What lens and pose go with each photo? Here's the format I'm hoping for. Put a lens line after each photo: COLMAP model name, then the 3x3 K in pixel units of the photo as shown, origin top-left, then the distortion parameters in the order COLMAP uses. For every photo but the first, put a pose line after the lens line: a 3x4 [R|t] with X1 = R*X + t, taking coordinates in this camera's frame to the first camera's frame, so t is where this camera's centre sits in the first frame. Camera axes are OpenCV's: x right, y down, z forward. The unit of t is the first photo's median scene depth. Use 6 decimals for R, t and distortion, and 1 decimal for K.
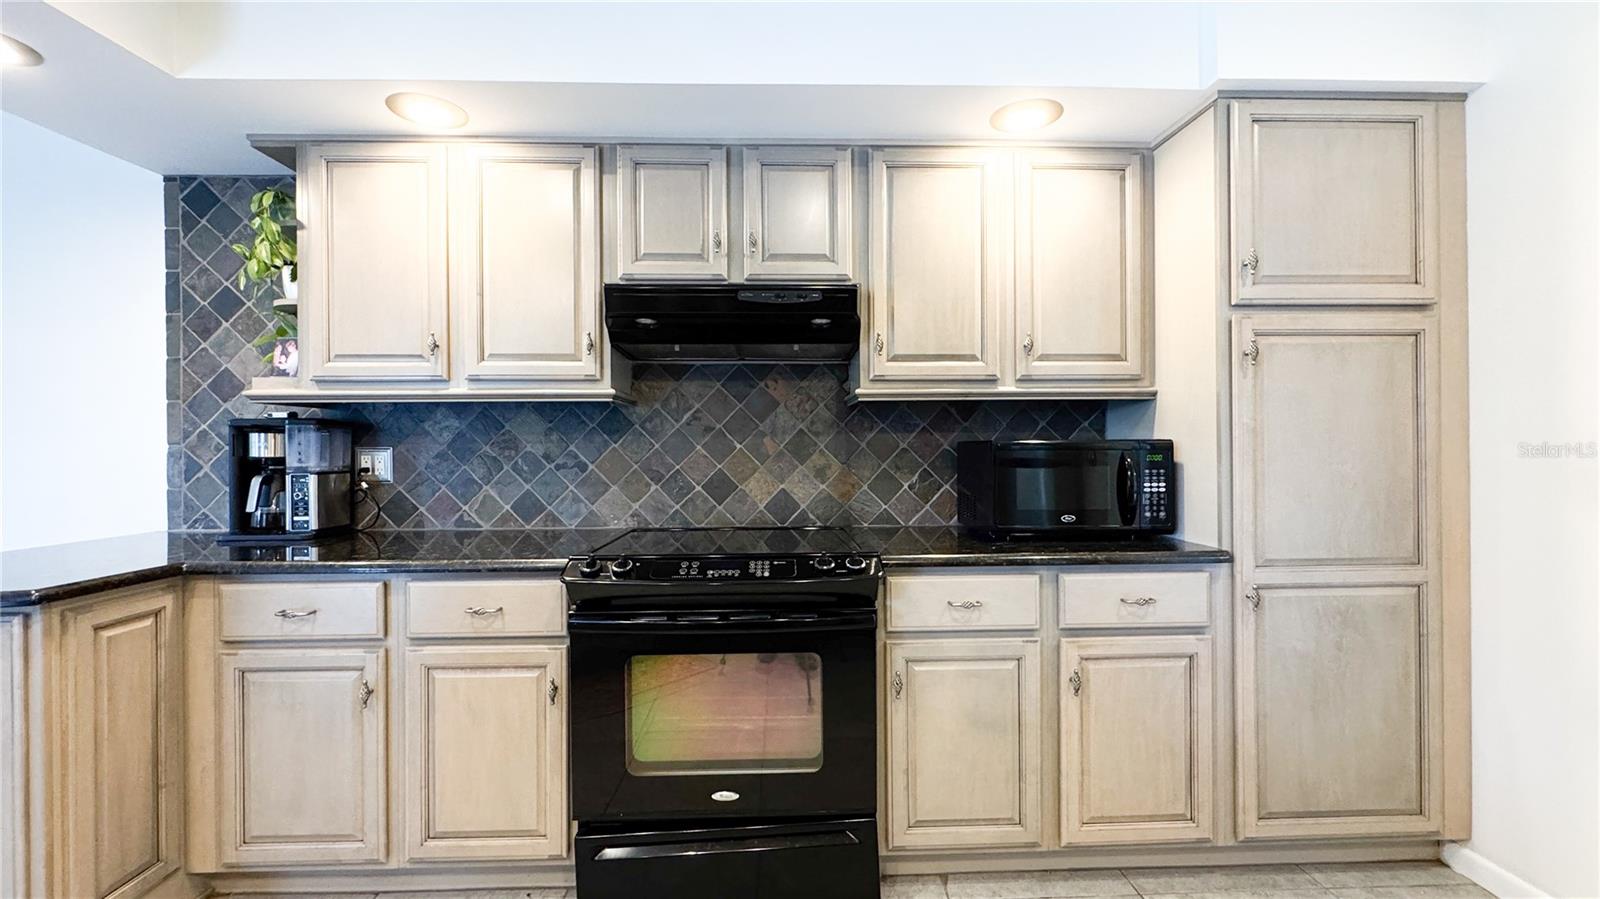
lens RADIAL K [[639.8, 0, 800.0], [0, 639.8, 449.5], [0, 0, 1]] dist [-0.001482, 0.000265]
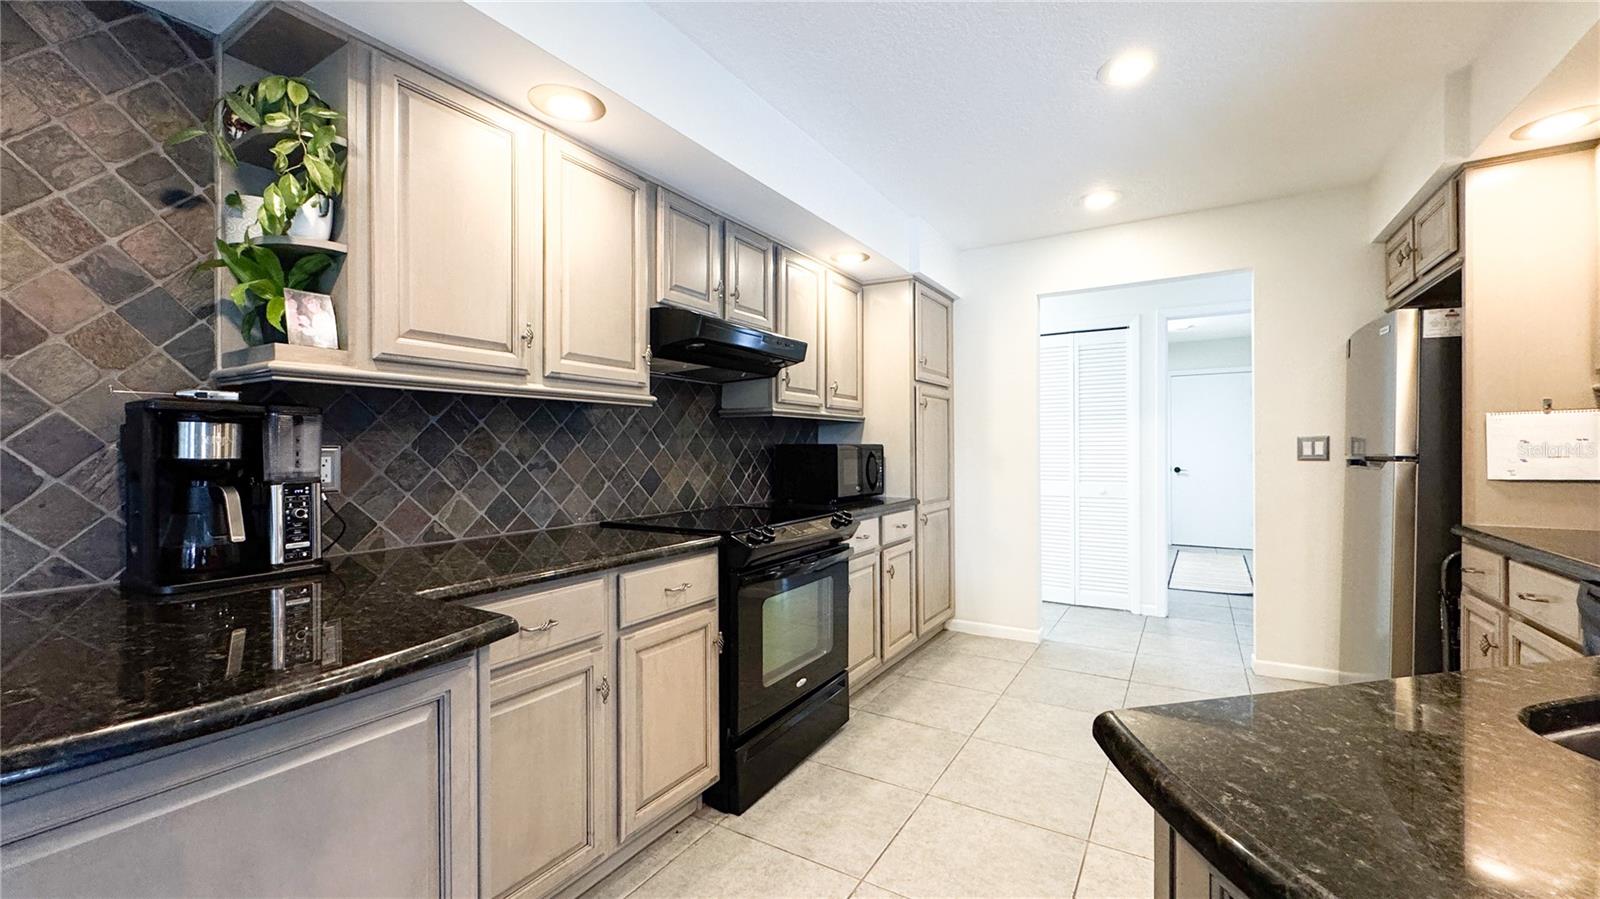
lens RADIAL K [[639.8, 0, 800.0], [0, 639.8, 449.5], [0, 0, 1]] dist [-0.001482, 0.000265]
pose [[0.551516, 0.001866, 0.834162, -1.086136], [0.001741, 0.999993, -0.003388, 0.005167], [-0.834162, 0.003320, 0.551509, 0.146171]]
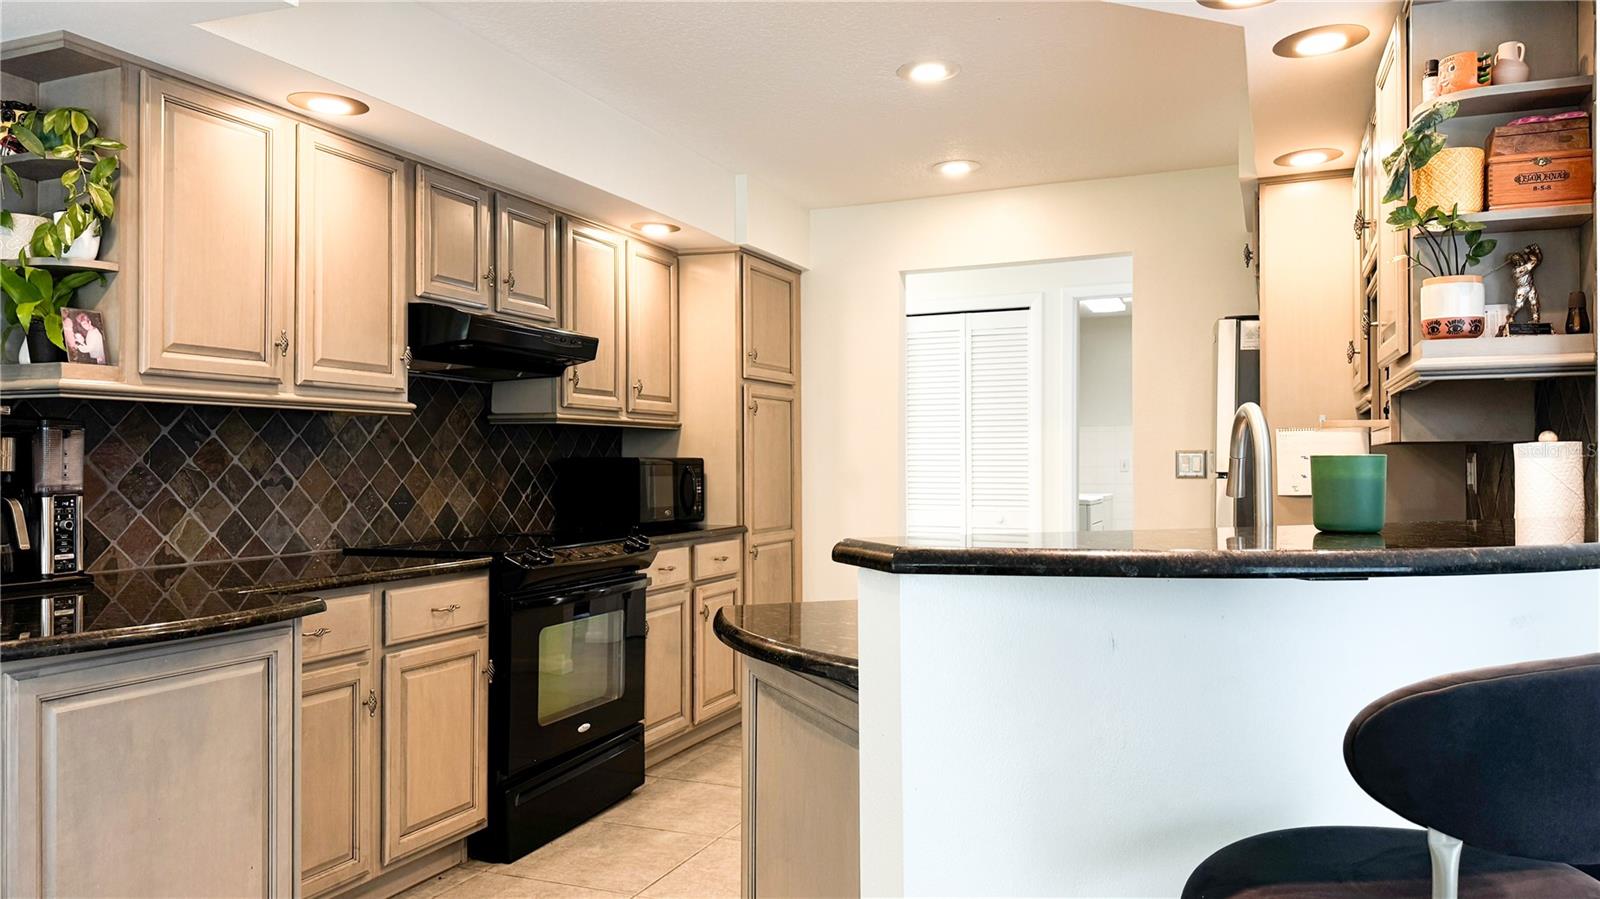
lens RADIAL K [[1119.5, 0, 804.6], [0, 1119.5, 455.7], [0, 0, 1]] dist [0.133246, -0.227751]
pose [[0.415810, 0.010624, 0.909390, -1.636794], [0.000590, 0.999928, -0.011952, 0.009765], [-0.909452, 0.005507, 0.415774, -0.303372]]
